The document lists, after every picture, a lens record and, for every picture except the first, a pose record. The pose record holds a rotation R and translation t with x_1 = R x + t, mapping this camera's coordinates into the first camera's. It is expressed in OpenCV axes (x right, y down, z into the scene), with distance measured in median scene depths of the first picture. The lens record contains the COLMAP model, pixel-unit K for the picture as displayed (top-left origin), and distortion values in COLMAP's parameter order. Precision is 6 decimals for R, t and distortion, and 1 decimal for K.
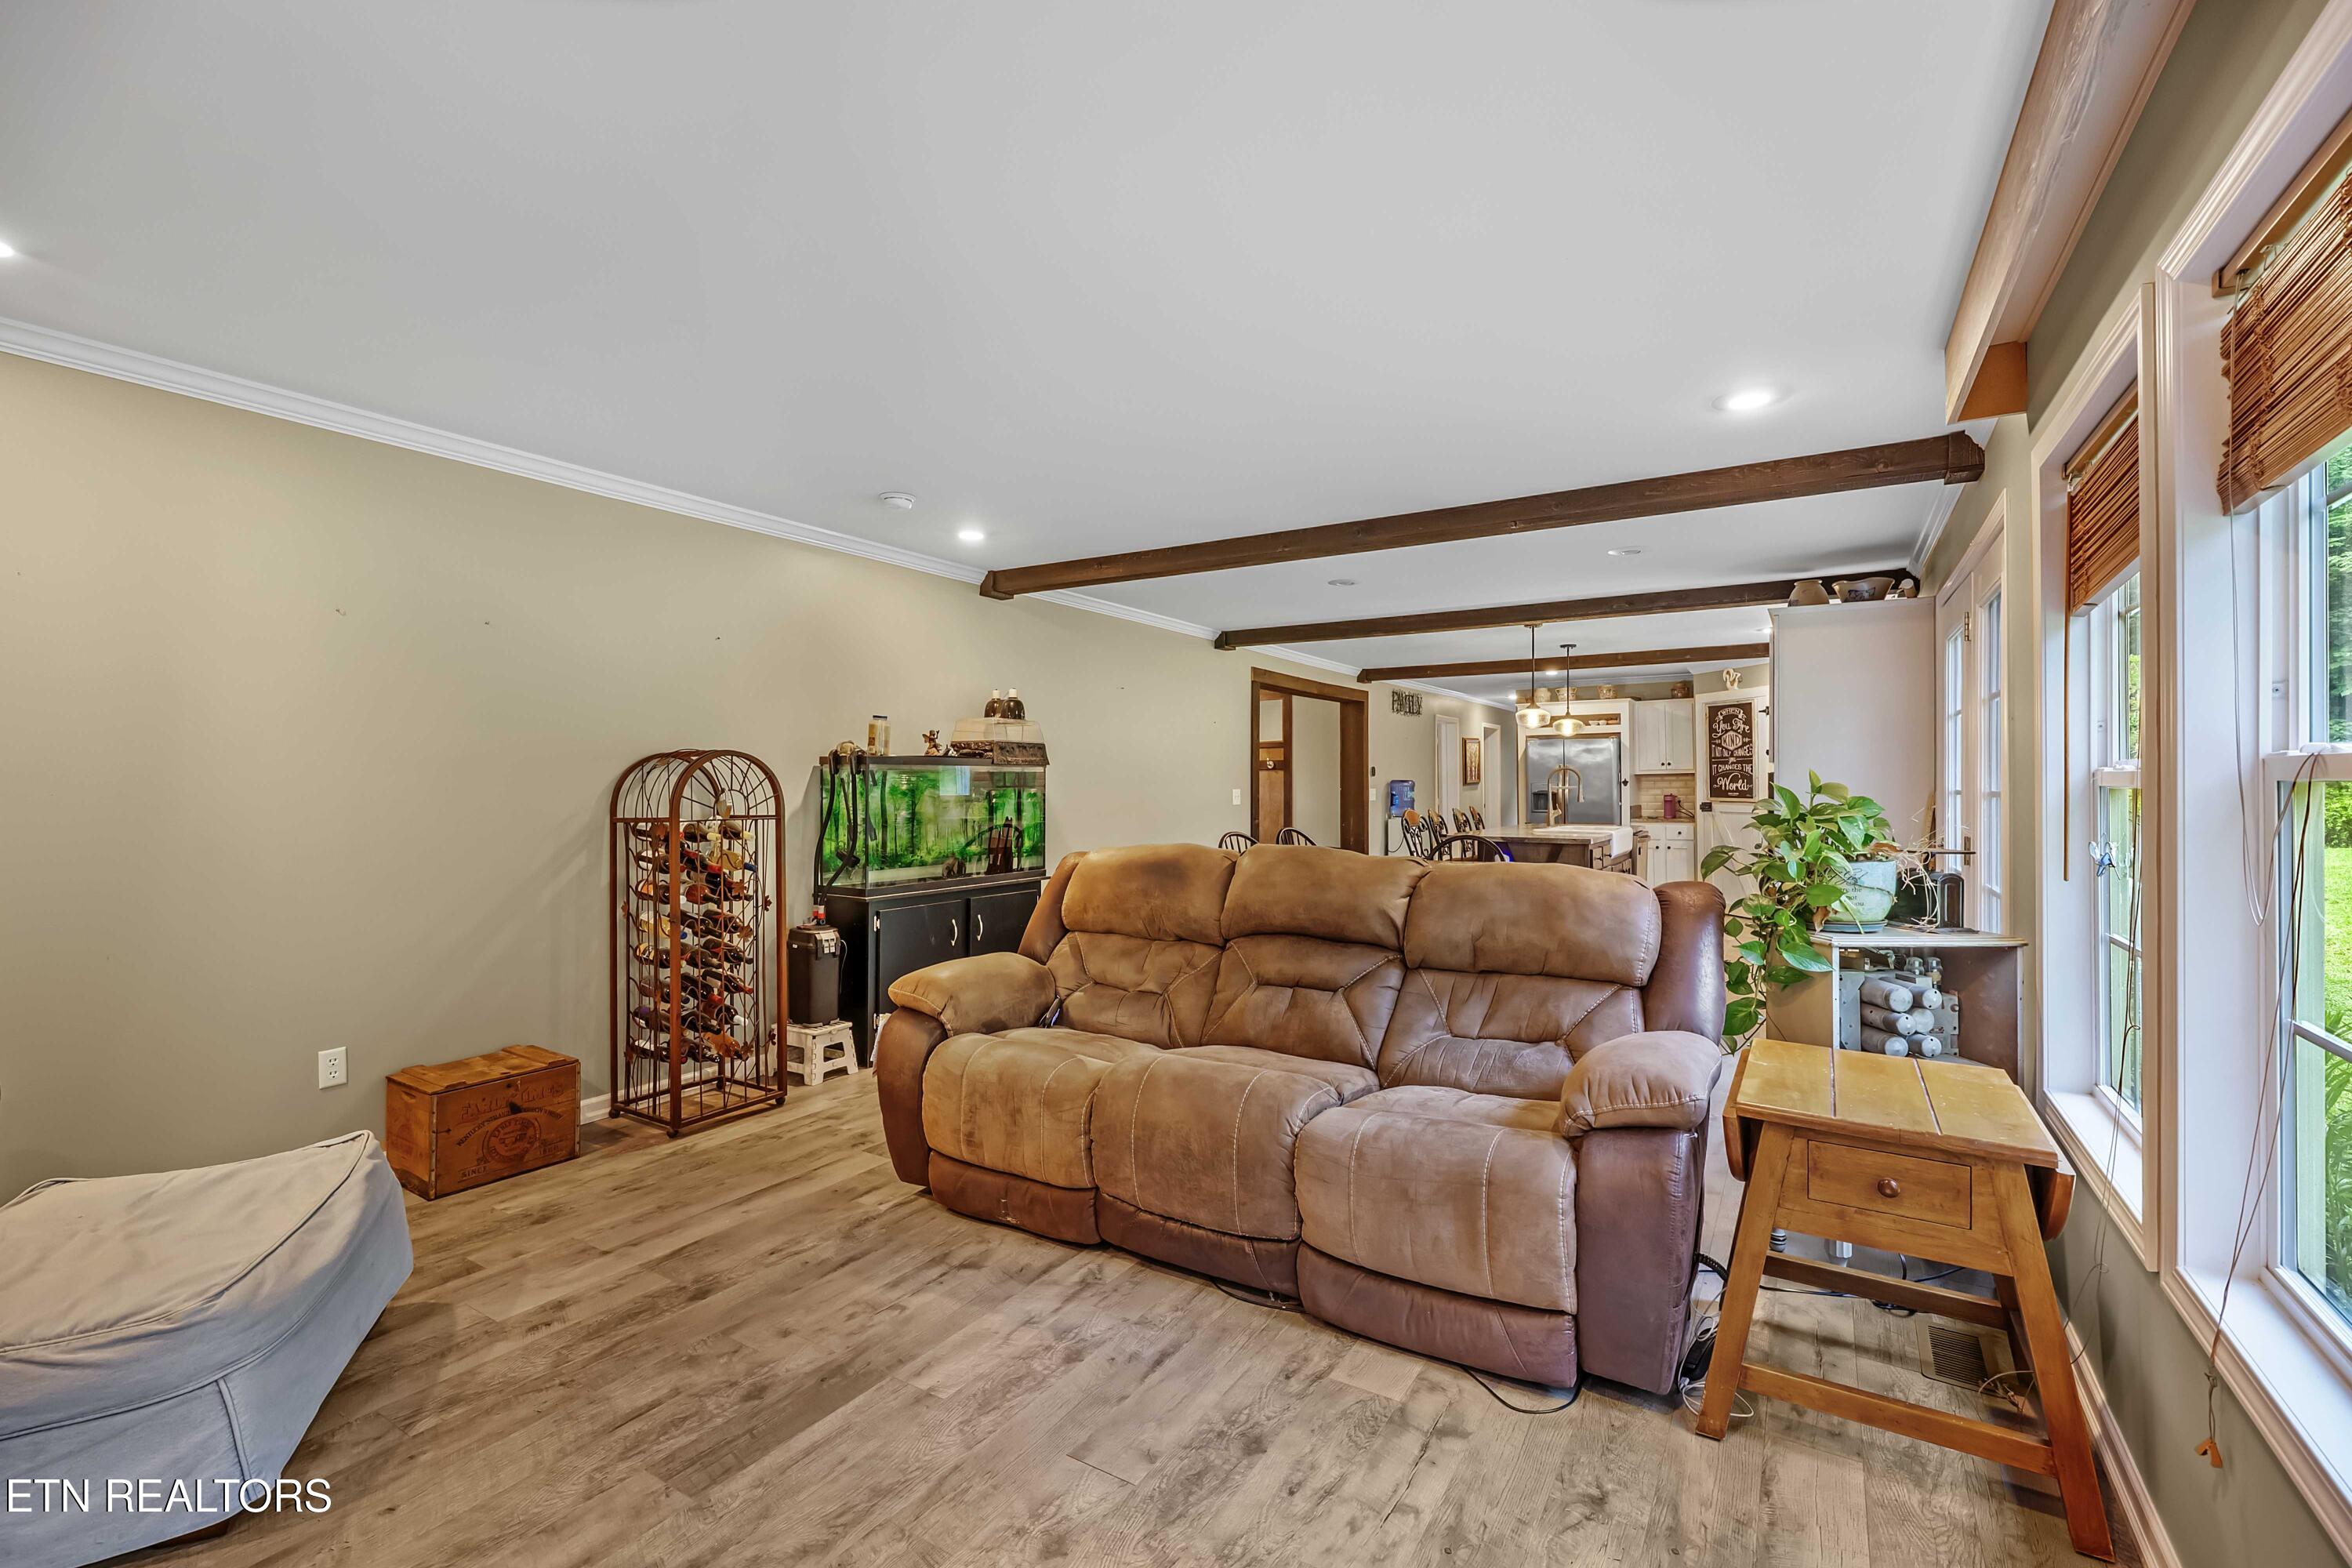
lens RADIAL K [[1028.0, 0, 1184.1], [0, 1028.0, 781.6], [0, 0, 1]] dist [-0.000408, -0.000416]
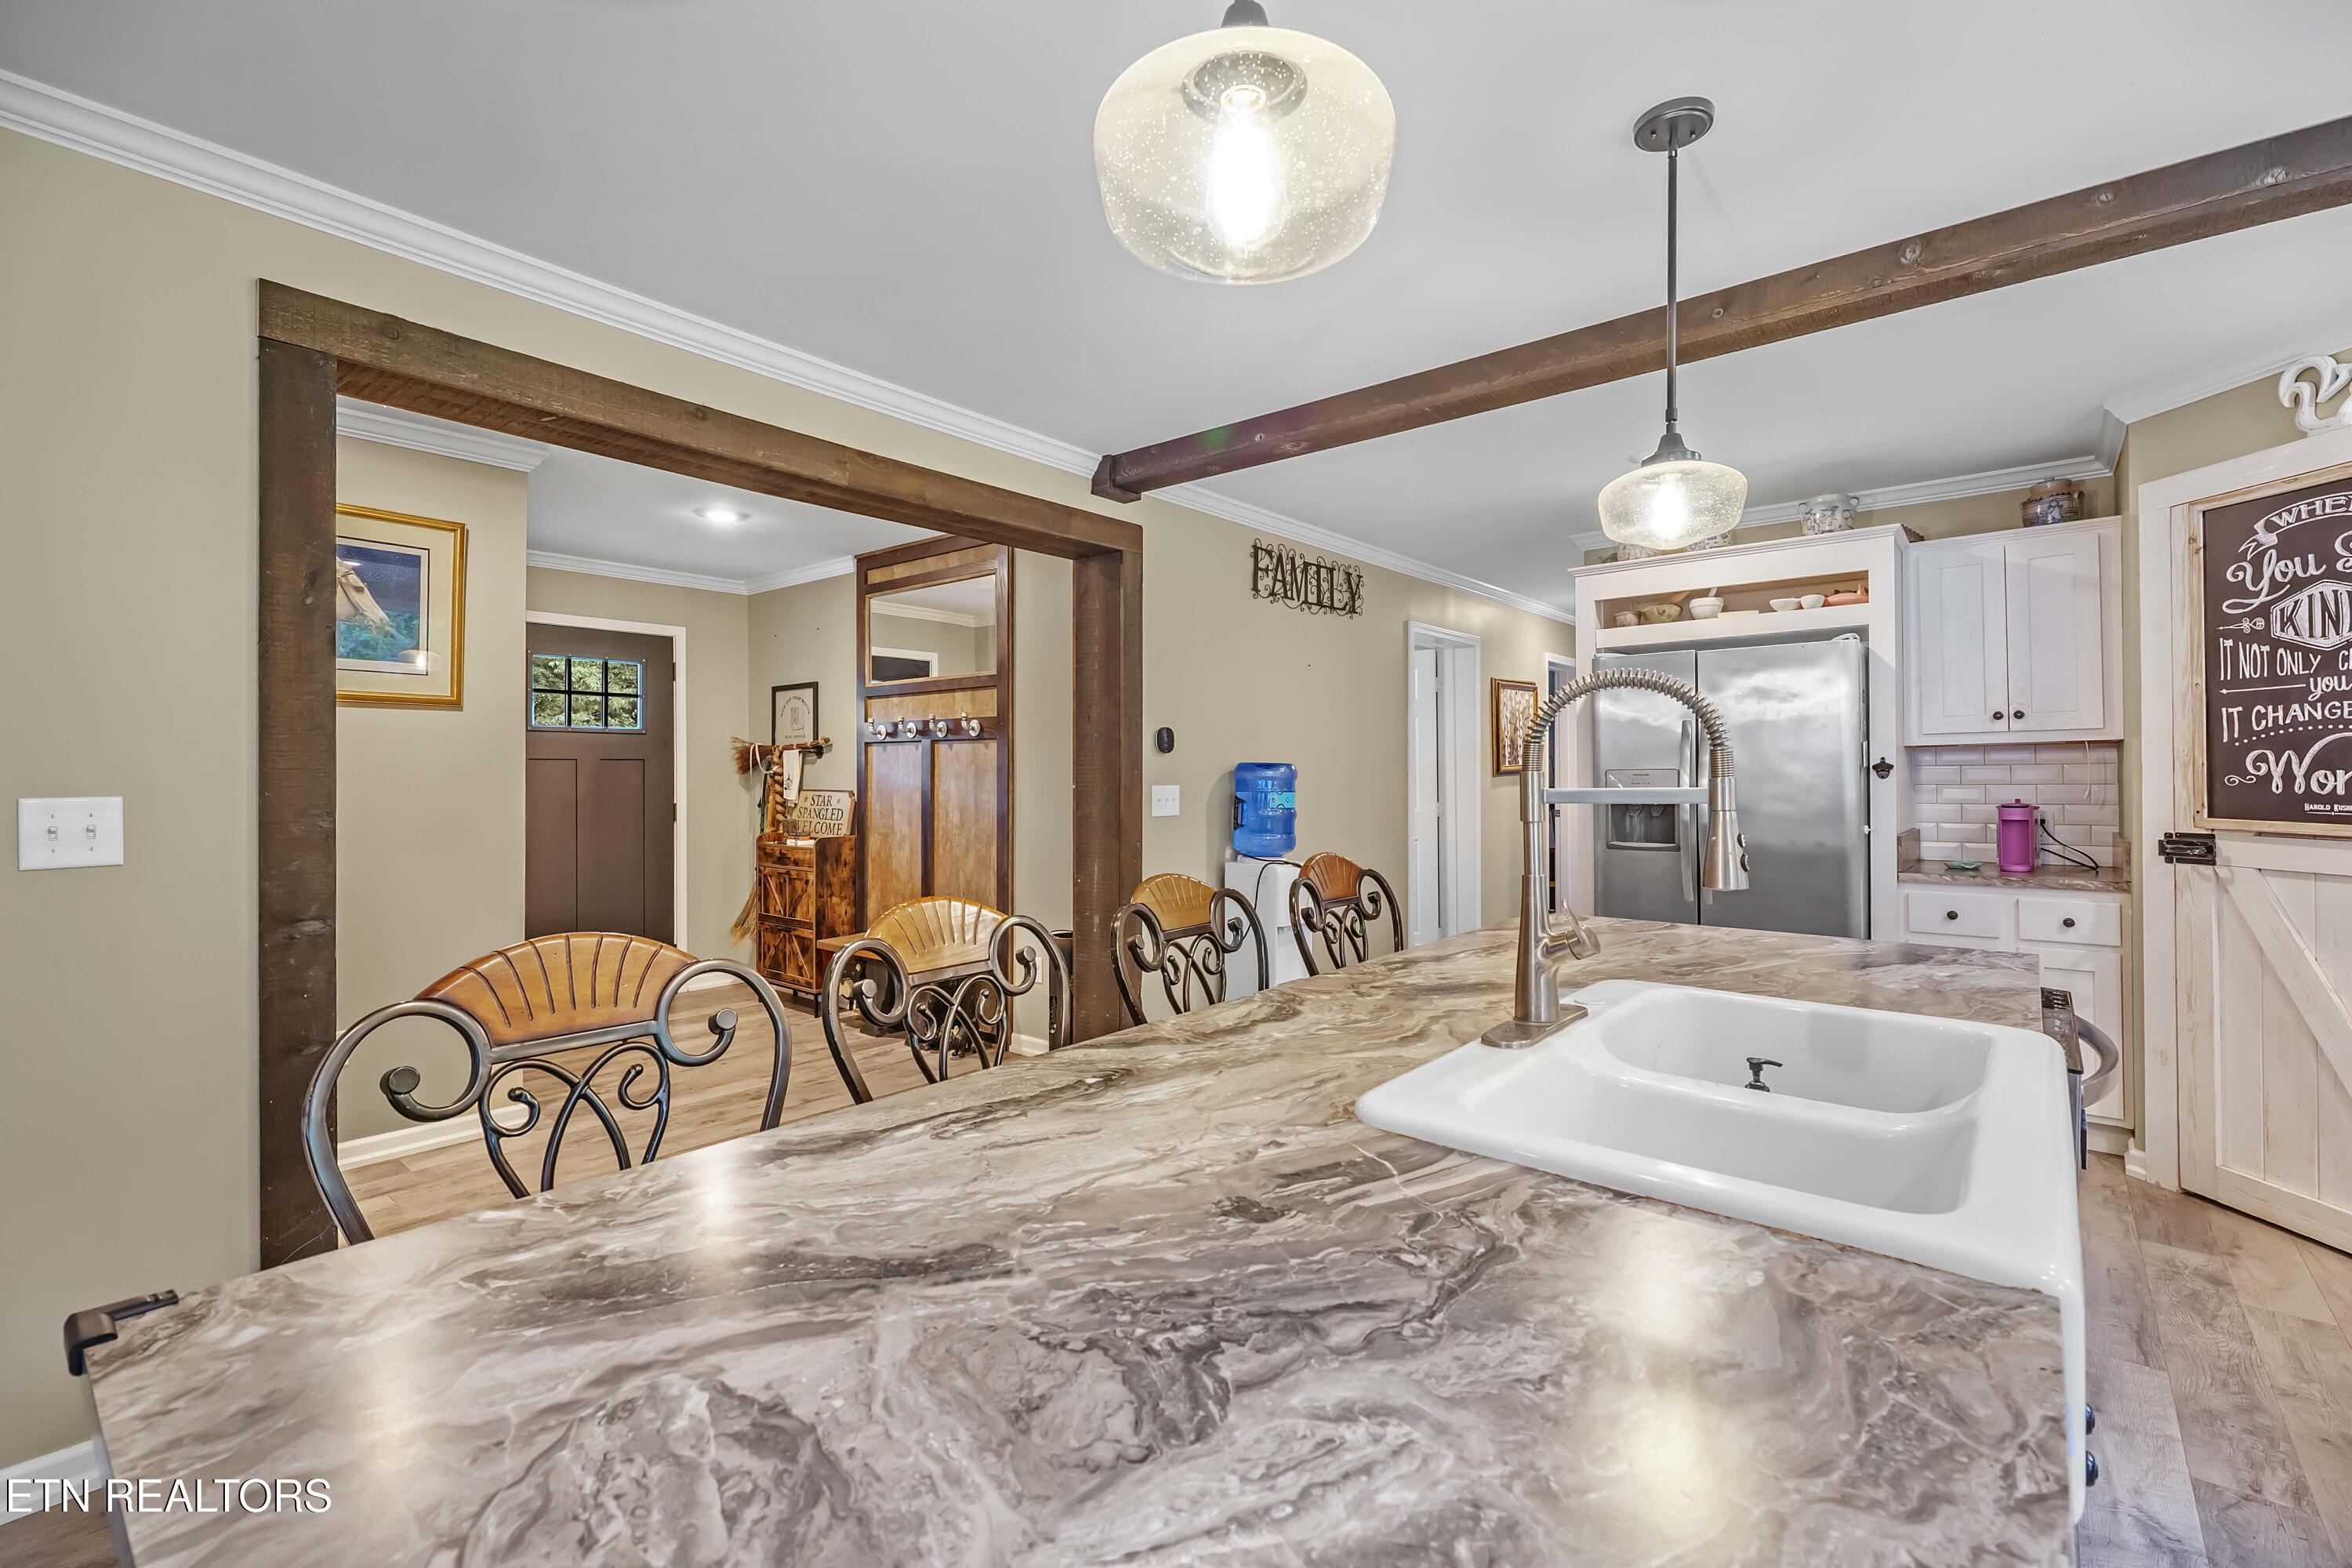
lens RADIAL K [[1028.0, 0, 1182.9], [0, 1028.0, 775.3], [0, 0, 1]] dist [-0.000408, -0.000416]
pose [[0.990492, -0.000329, -0.137569, 0.244233], [0.000947, 0.999990, 0.004427, 0.001524], [0.137567, -0.004515, 0.990482, 0.627582]]
